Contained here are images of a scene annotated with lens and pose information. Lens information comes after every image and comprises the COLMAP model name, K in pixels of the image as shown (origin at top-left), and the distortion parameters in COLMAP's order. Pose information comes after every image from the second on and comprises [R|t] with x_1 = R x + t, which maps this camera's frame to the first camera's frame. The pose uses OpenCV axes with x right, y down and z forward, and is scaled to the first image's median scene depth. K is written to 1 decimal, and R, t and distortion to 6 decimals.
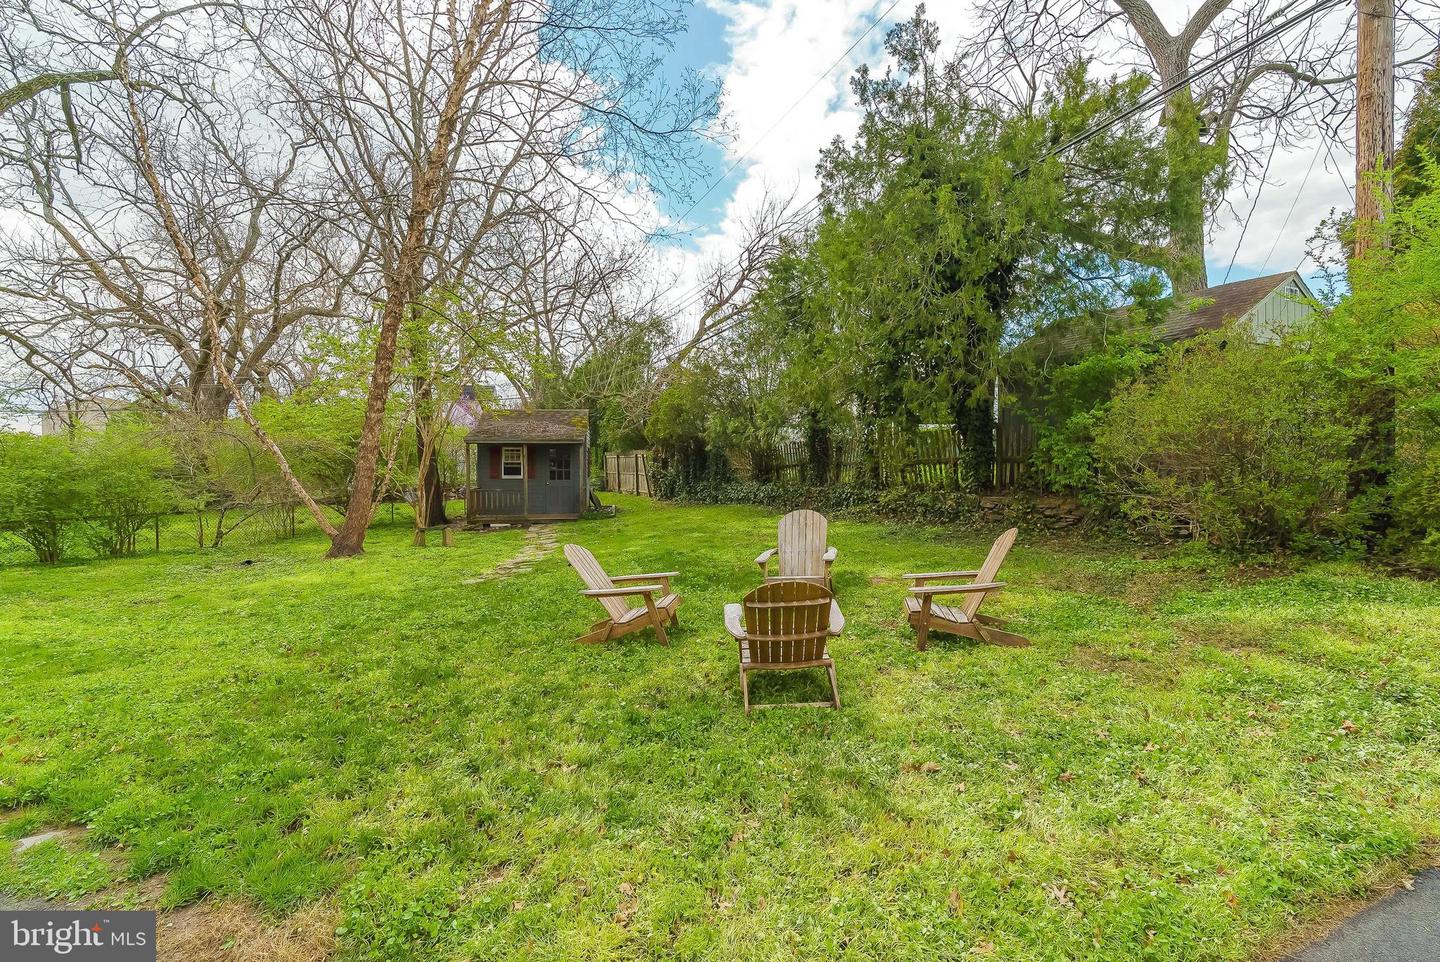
lens RADIAL K [[653.2, 0, 722.1], [0, 653.2, 478.5], [0, 0, 1]] dist [-0.011808, 0.003987]
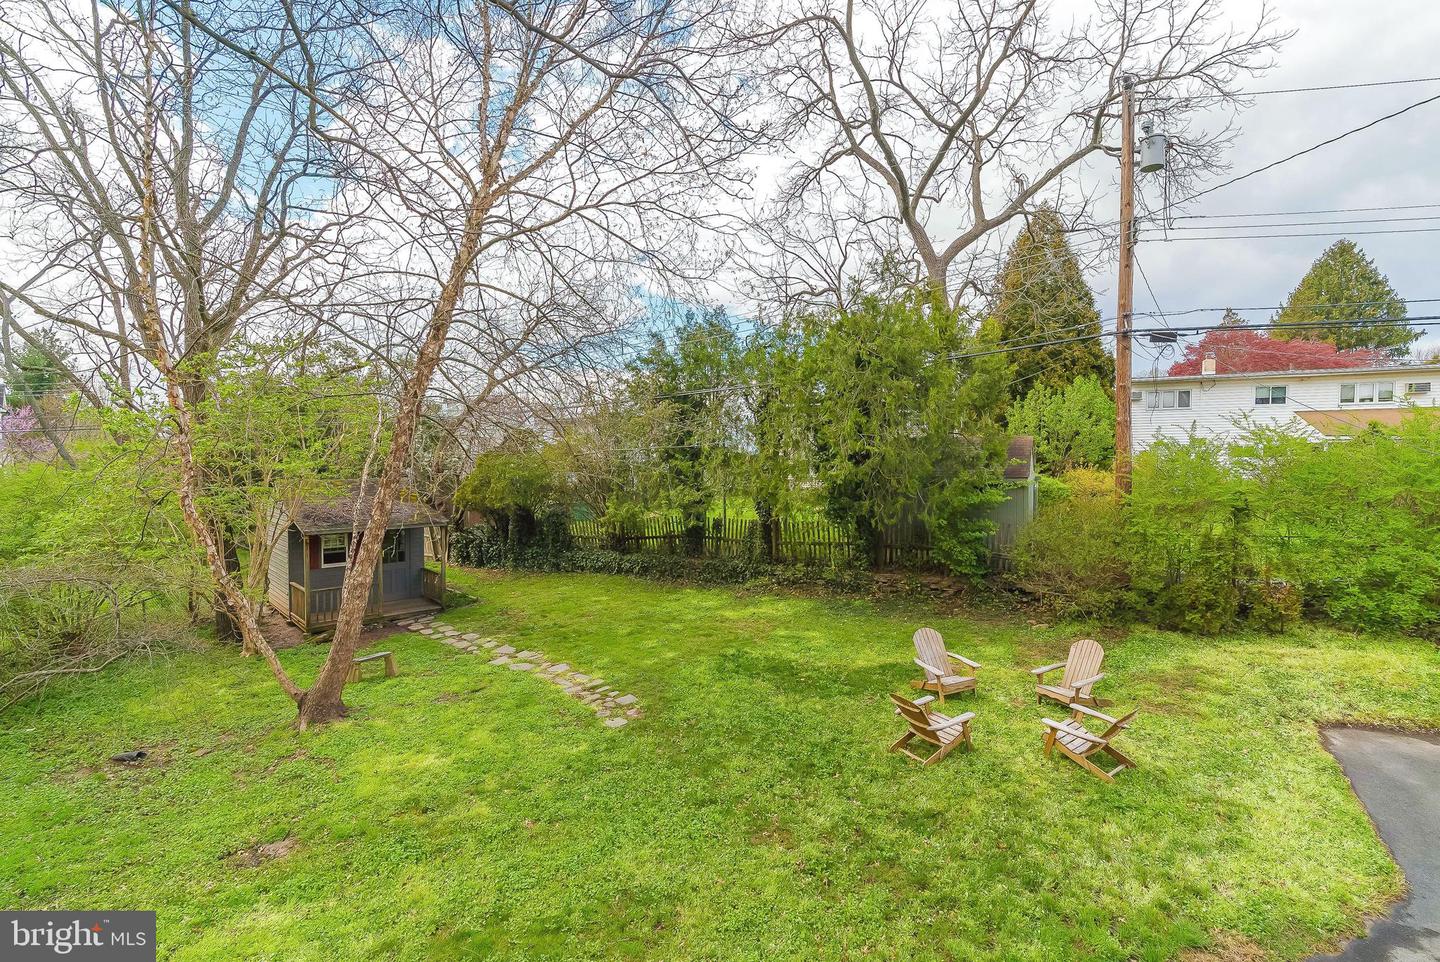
lens RADIAL K [[653.2, 0, 722.1], [0, 653.2, 478.5], [0, 0, 1]] dist [-0.011808, 0.003987]
pose [[0.810086, -0.015939, 0.586094, -0.399960], [0.014612, 0.999869, 0.006995, -0.110474], [-0.586129, 0.002898, 0.810213, 0.028307]]
